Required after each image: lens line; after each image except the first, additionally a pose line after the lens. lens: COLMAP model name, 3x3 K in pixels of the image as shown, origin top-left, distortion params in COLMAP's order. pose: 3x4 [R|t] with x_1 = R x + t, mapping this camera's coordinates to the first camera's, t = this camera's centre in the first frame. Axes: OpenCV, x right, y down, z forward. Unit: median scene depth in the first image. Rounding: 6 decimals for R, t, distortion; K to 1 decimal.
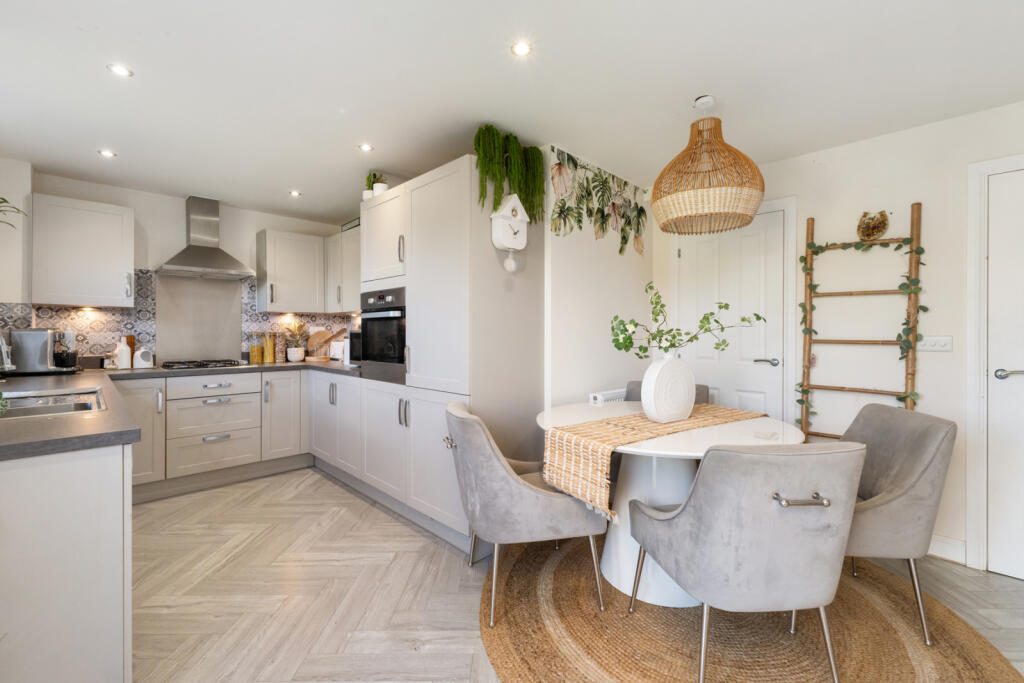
lens RADIAL K [[441.8, 0, 525.0], [0, 441.8, 329.6], [0, 0, 1]] dist [0.000676, -0.000046]
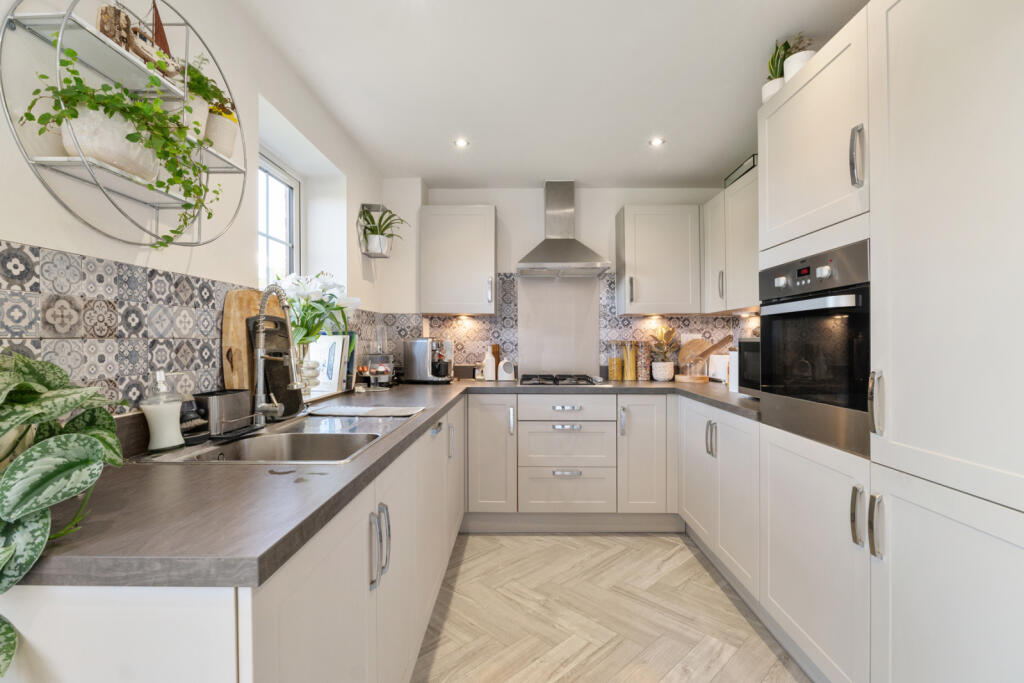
lens RADIAL K [[471.5, 0, 512.0], [0, 471.5, 341.5], [0, 0, 1]] dist [-0.003985, -0.000200]
pose [[0.681327, 0.000316, -0.731979, -0.141733], [0.004500, 0.999979, 0.004619, 0.002429], [0.731965, -0.006441, 0.681311, 0.347419]]
